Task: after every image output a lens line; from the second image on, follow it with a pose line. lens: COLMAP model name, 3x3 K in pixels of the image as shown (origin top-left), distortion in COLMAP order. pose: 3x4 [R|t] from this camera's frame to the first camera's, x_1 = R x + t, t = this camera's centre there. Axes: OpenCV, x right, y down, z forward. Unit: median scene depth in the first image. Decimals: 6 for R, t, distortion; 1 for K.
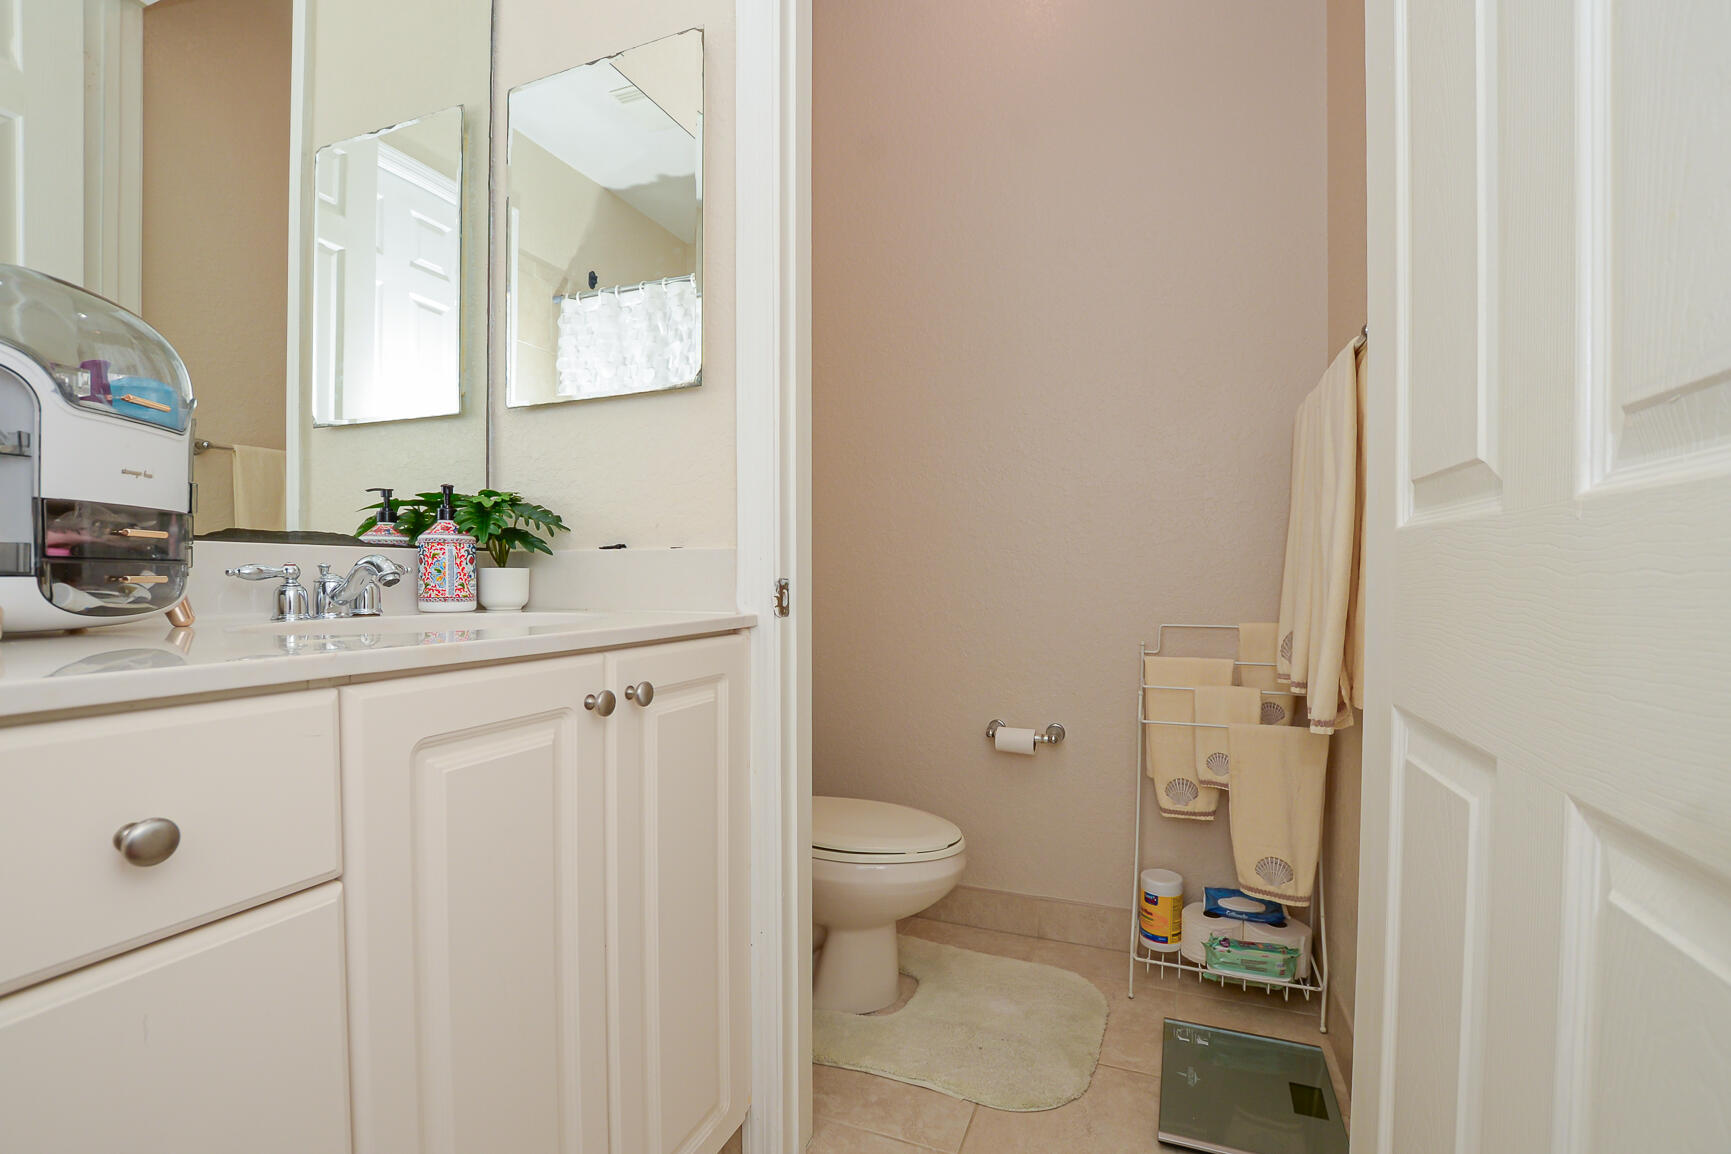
lens RADIAL K [[777.3, 0, 866.3], [0, 777.3, 581.4], [0, 0, 1]] dist [-0.032606, 0.005744]
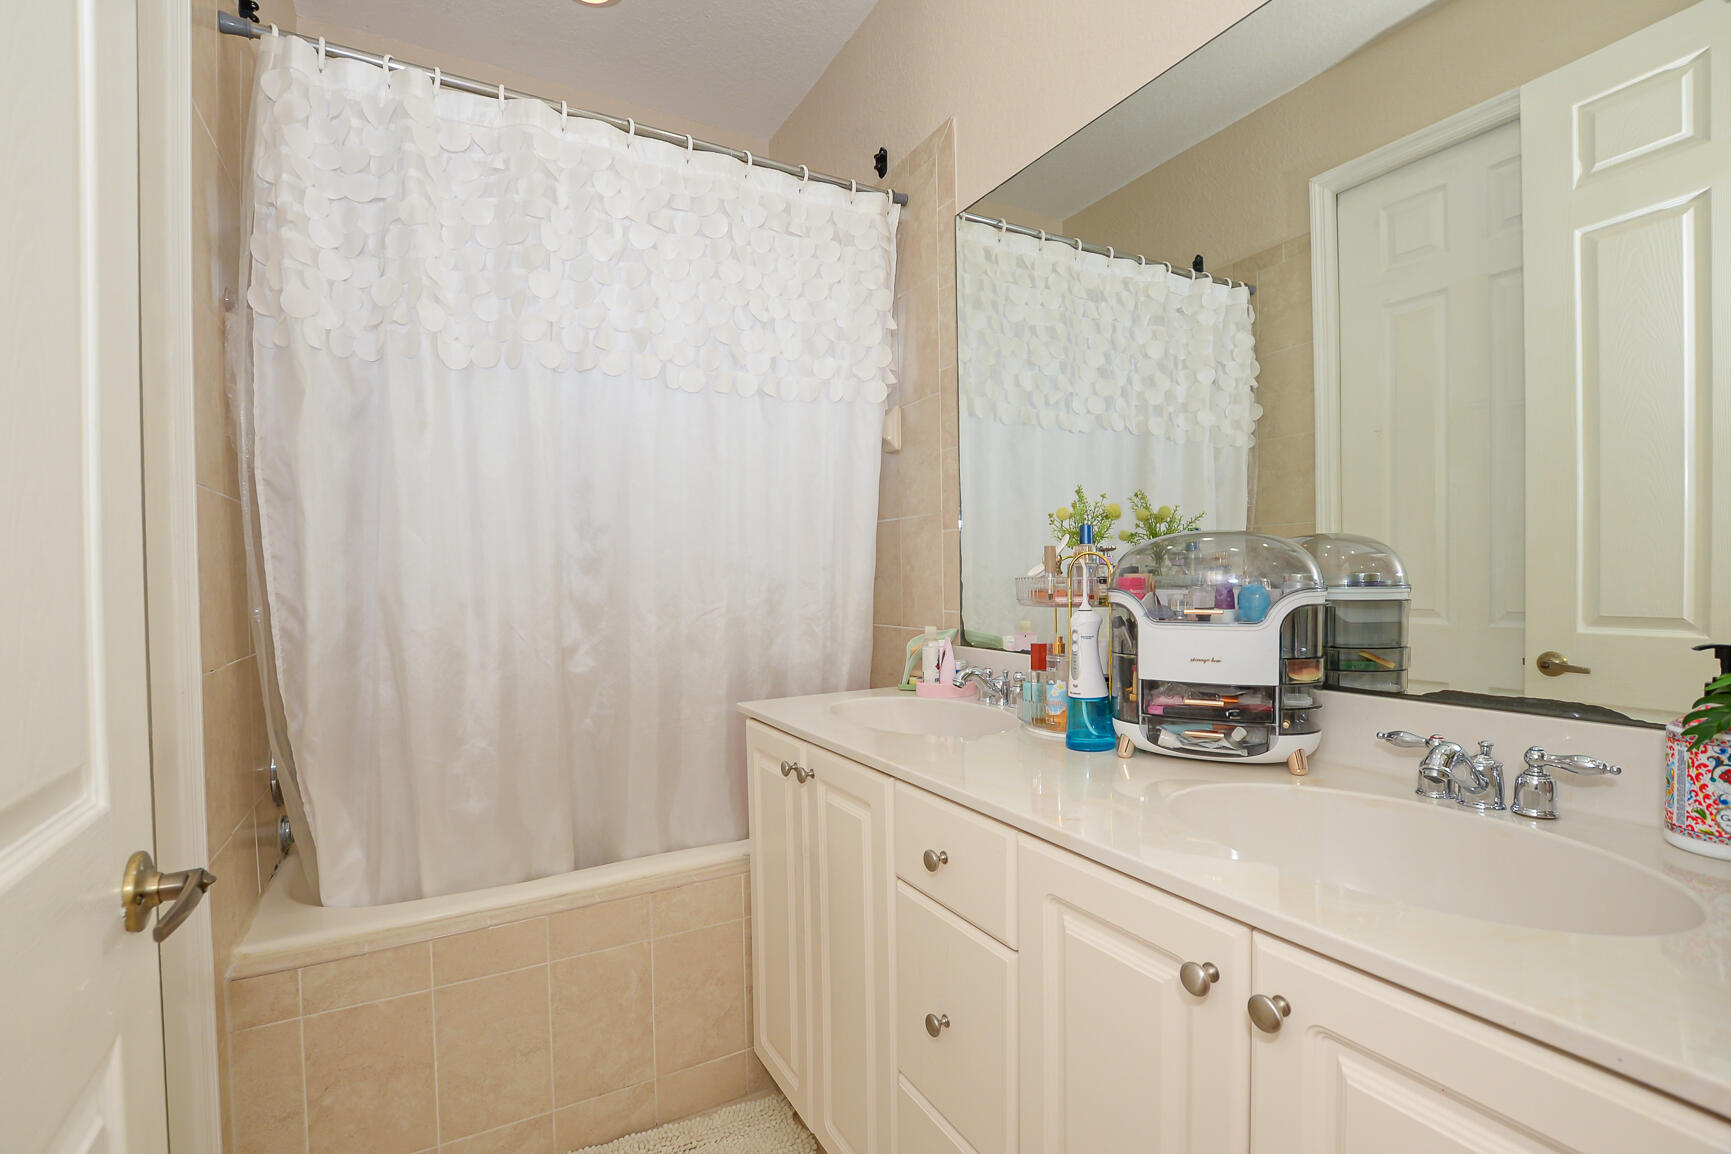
lens RADIAL K [[777.3, 0, 865.7], [0, 777.3, 585.0], [0, 0, 1]] dist [-0.032606, 0.005744]
pose [[-0.640149, 0.006123, -0.768227, 0.395086], [0.000516, 0.999971, 0.007540, -0.204452], [0.768251, 0.004430, -0.640133, 0.997121]]
